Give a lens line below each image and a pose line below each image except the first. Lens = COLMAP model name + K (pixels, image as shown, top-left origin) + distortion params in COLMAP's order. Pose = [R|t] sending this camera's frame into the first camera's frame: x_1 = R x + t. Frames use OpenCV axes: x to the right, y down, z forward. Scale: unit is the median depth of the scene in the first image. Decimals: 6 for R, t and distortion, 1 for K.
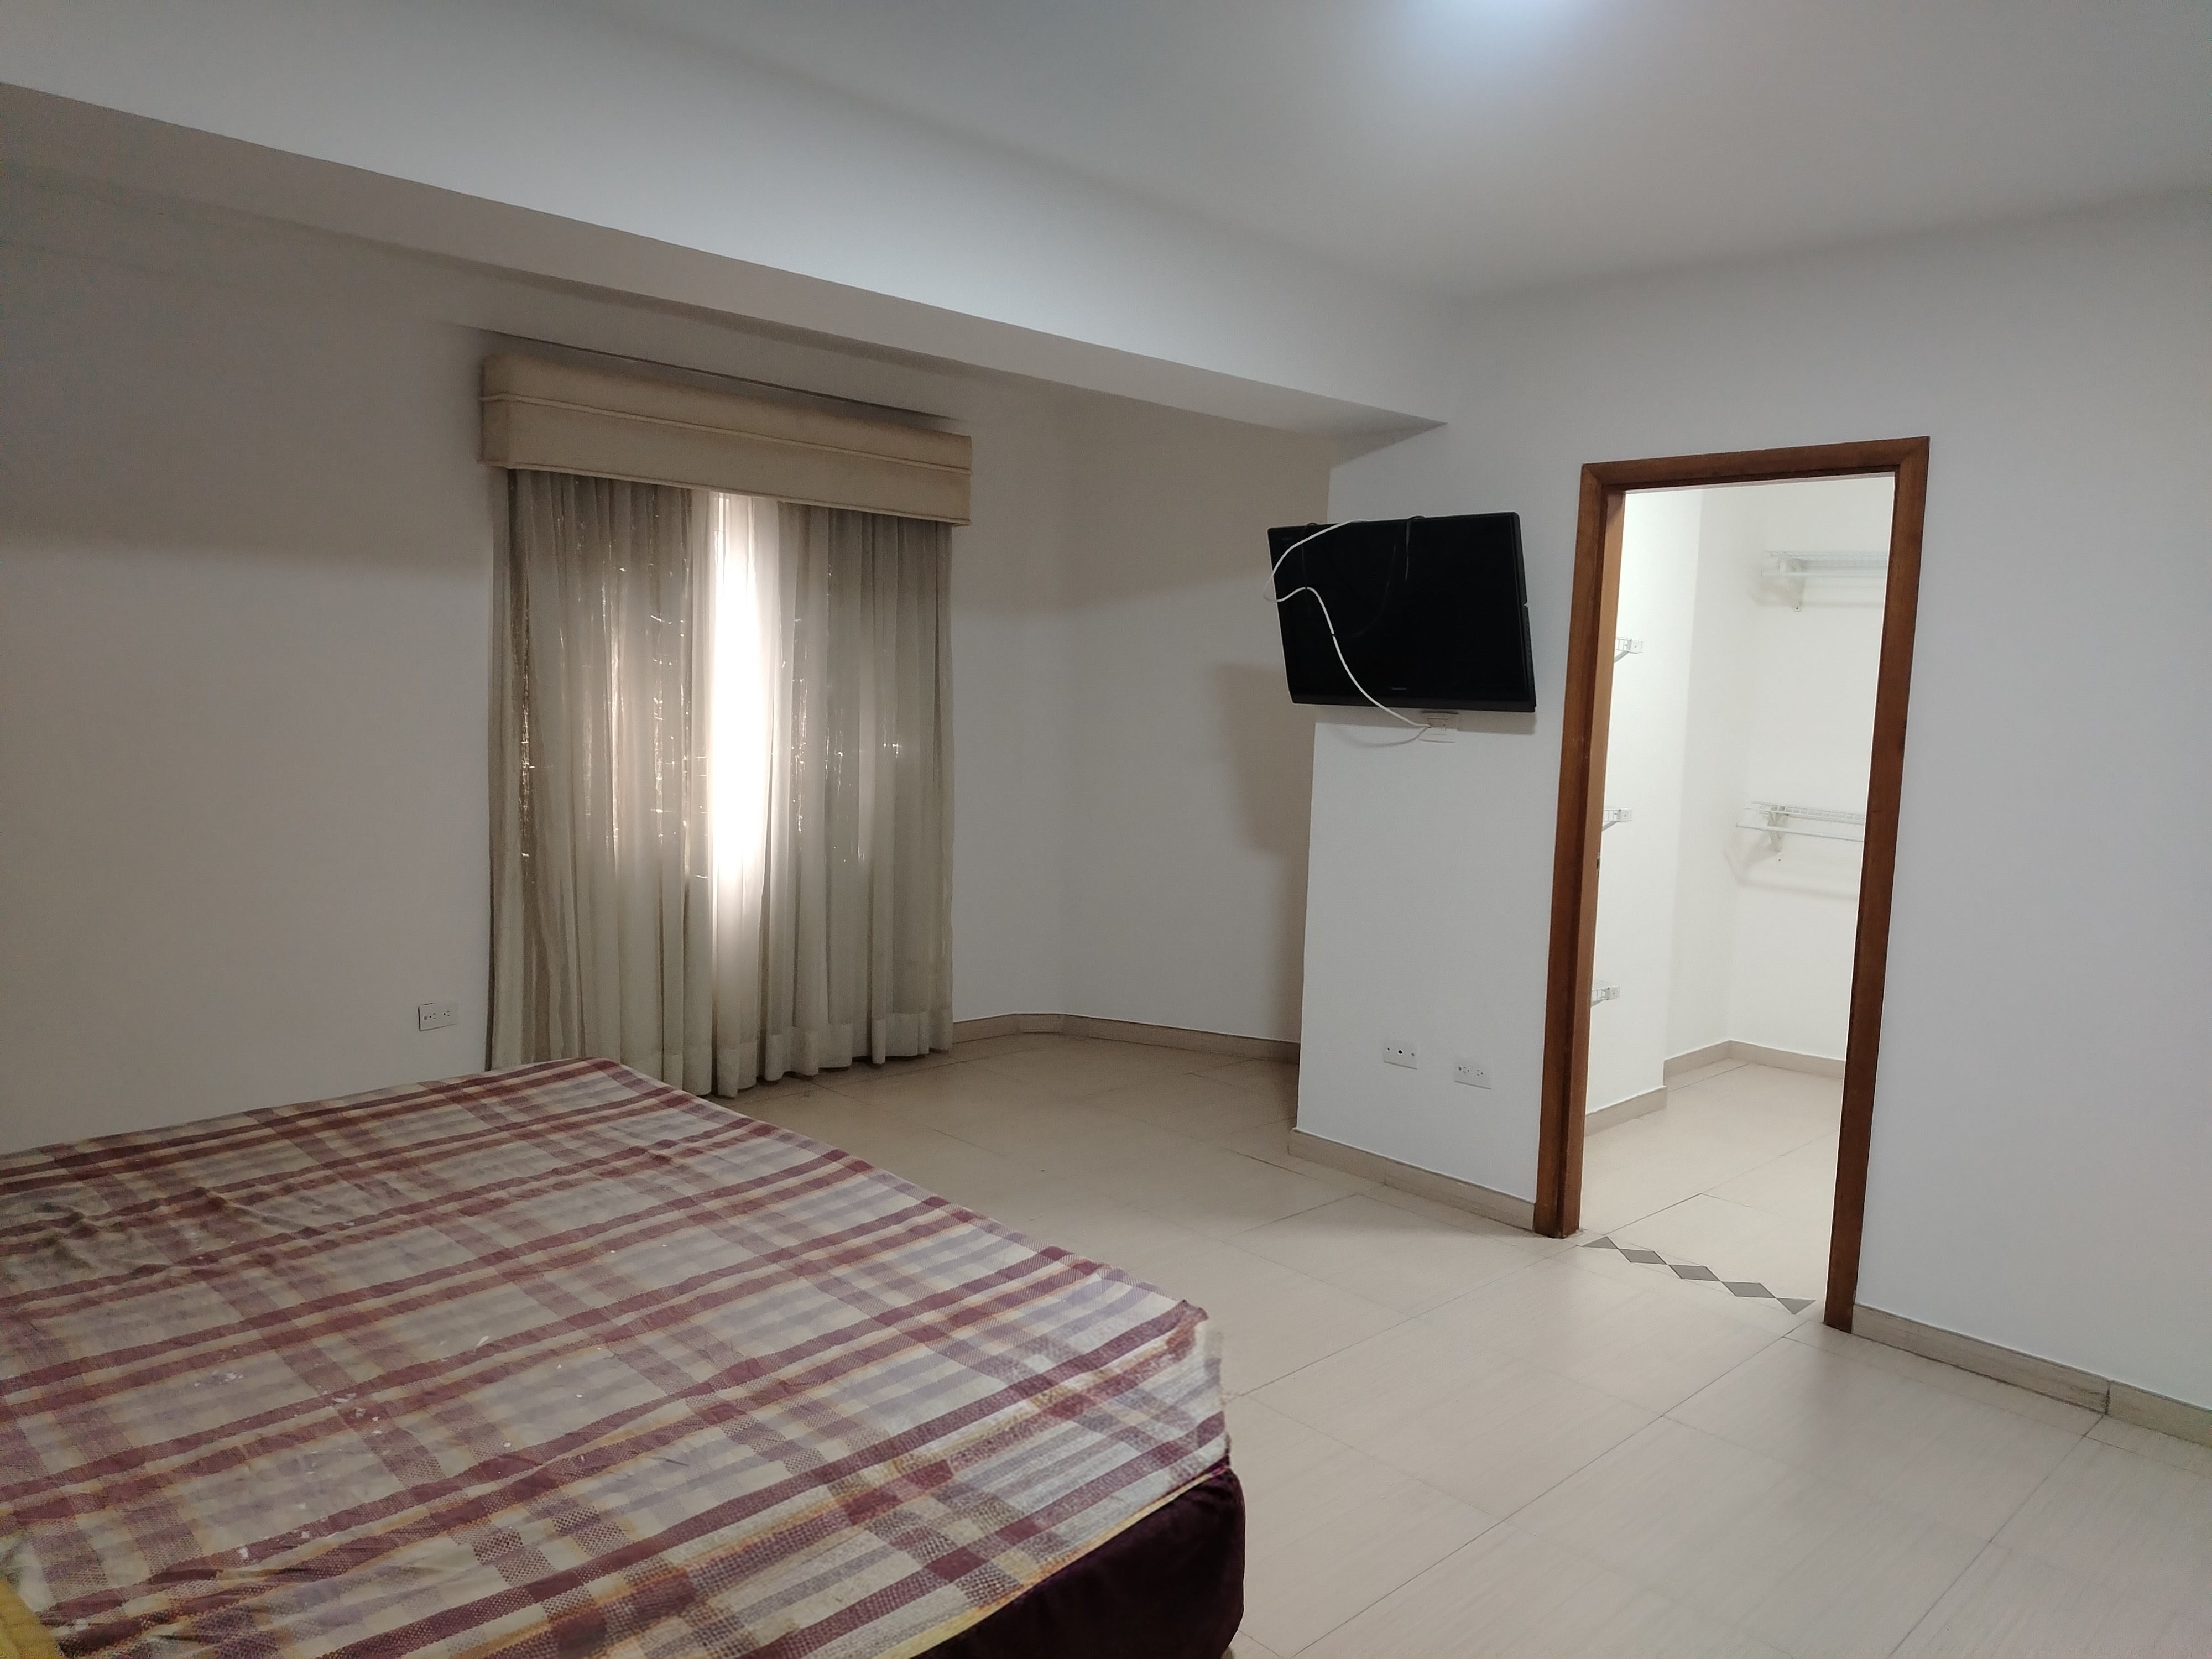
lens RADIAL K [[1528.8, 0, 1101.4], [0, 1528.8, 826.1], [0, 0, 1]] dist [0.041425, -0.042849]
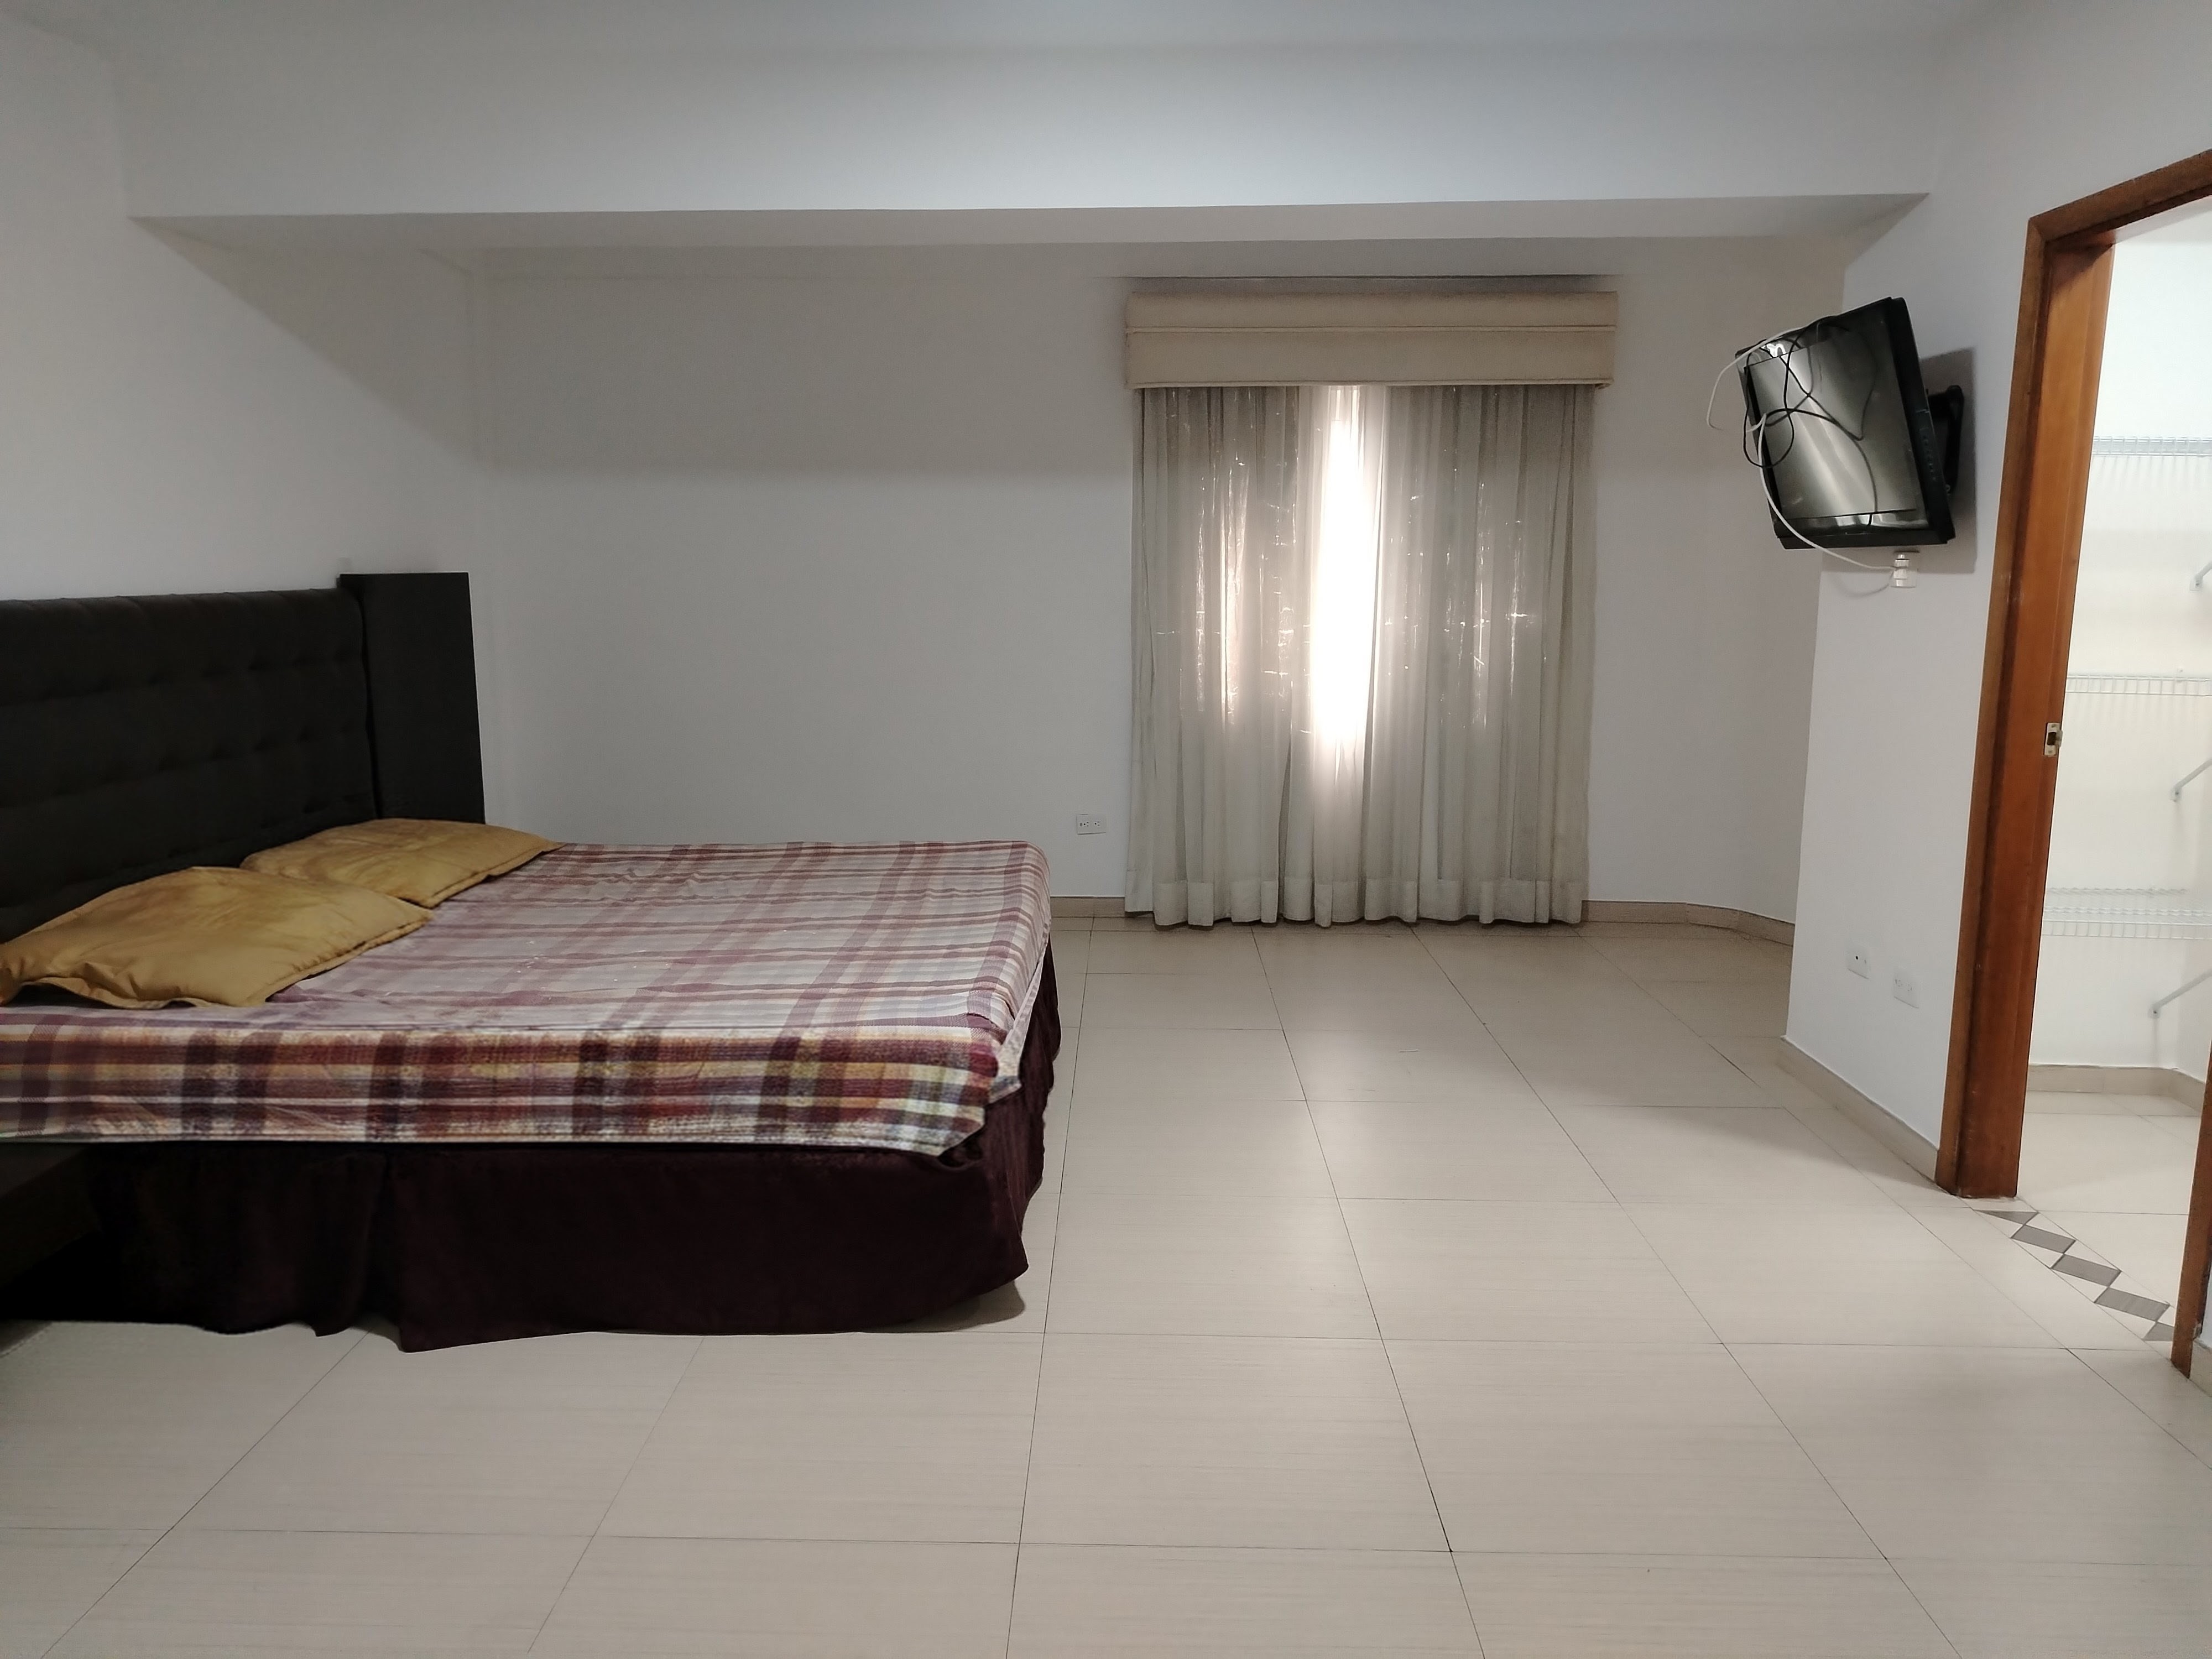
lens RADIAL K [[1528.8, 0, 1085.1], [0, 1528.8, 839.3], [0, 0, 1]] dist [0.041425, -0.042849]
pose [[0.706223, 0.086919, -0.702634, 0.427329], [-0.042188, 0.995838, 0.080786, 0.026874], [0.706732, -0.027410, 0.706951, 0.080125]]
